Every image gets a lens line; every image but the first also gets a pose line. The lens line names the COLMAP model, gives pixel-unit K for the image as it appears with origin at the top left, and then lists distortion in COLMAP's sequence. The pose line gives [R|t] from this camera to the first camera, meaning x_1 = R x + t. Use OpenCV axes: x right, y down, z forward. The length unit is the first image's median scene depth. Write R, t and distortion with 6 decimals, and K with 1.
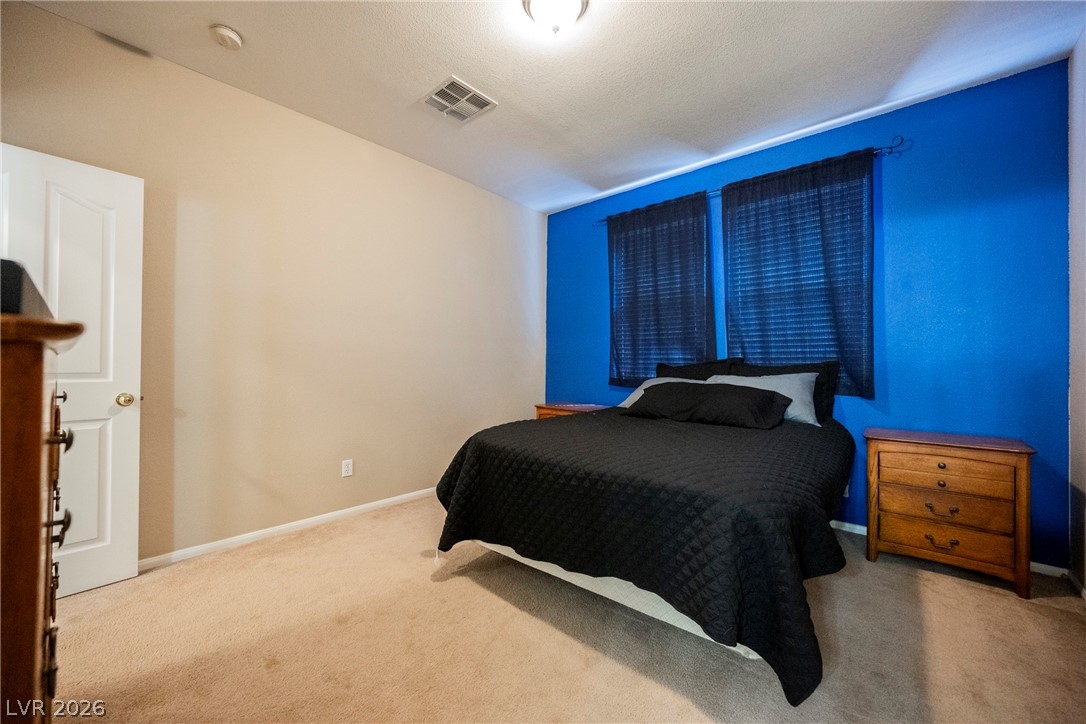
lens RADIAL K [[426.0, 0, 553.8], [0, 426.0, 362.3], [0, 0, 1]] dist [-0.000551, 0.000148]
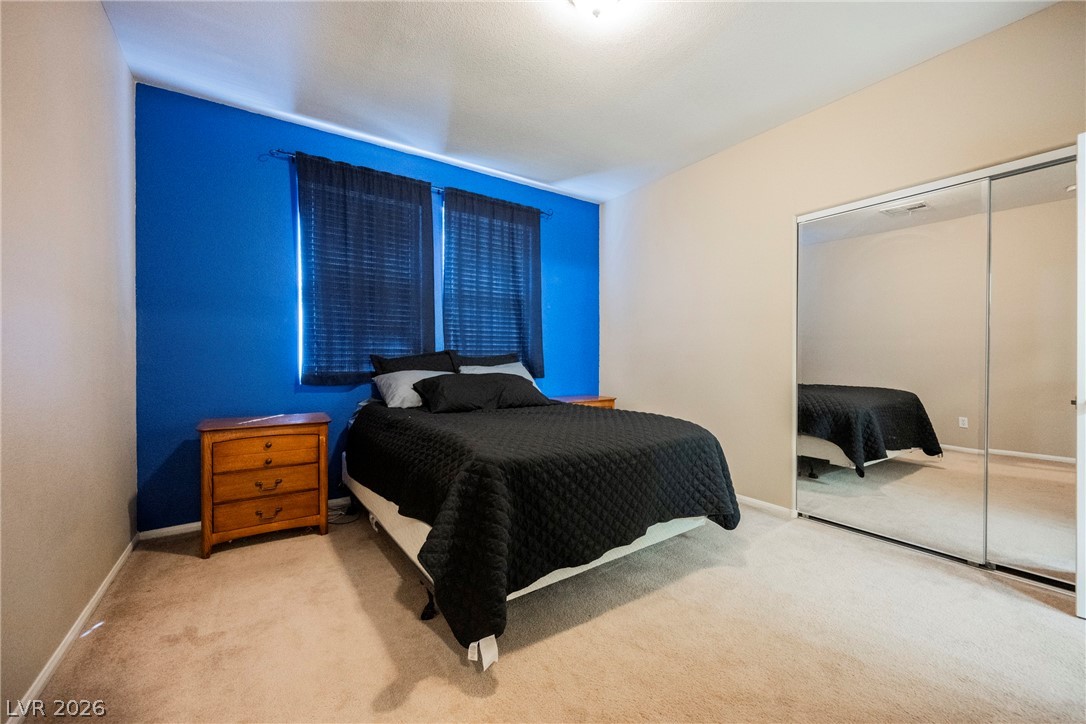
lens RADIAL K [[426.0, 0, 551.1], [0, 426.0, 359.2], [0, 0, 1]] dist [-0.000551, 0.000148]
pose [[0.250875, -0.008726, 0.967980, -0.615374], [-0.003045, 0.999947, 0.009803, 0.001677], [-0.968015, -0.005407, 0.250835, 0.528266]]
